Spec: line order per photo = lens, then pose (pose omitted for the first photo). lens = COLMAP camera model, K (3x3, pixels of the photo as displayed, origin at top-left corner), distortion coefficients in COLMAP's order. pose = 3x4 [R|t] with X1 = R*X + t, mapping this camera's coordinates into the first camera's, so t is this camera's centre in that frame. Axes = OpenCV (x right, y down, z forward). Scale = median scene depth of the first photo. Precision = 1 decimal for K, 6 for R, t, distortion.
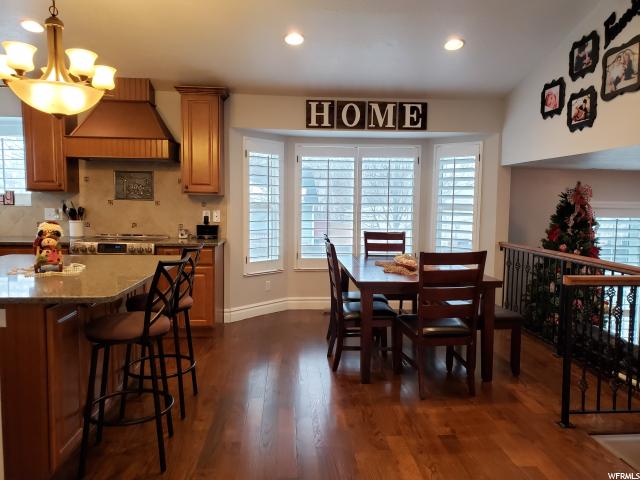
lens RADIAL K [[494.9, 0, 324.8], [0, 494.9, 236.1], [0, 0, 1]] dist [0.142827, -0.176546]
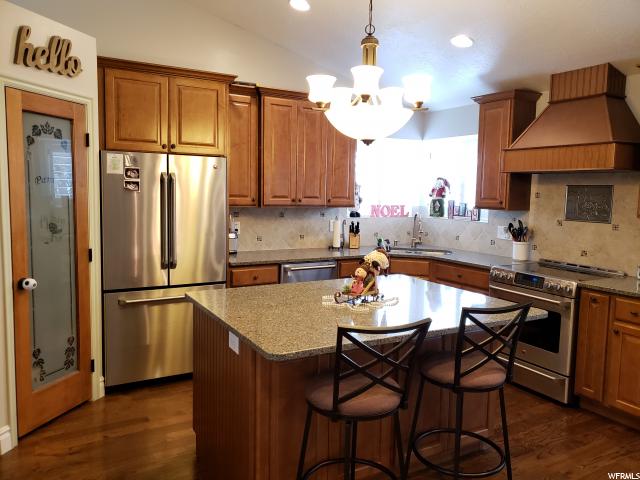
lens RADIAL K [[494.9, 0, 324.8], [0, 494.9, 236.1], [0, 0, 1]] dist [0.142827, -0.176546]
pose [[0.441445, 0.083615, -0.893384, 0.148319], [-0.082796, 0.995197, 0.052232, -0.055873], [0.893460, 0.050911, 0.446247, 0.276310]]
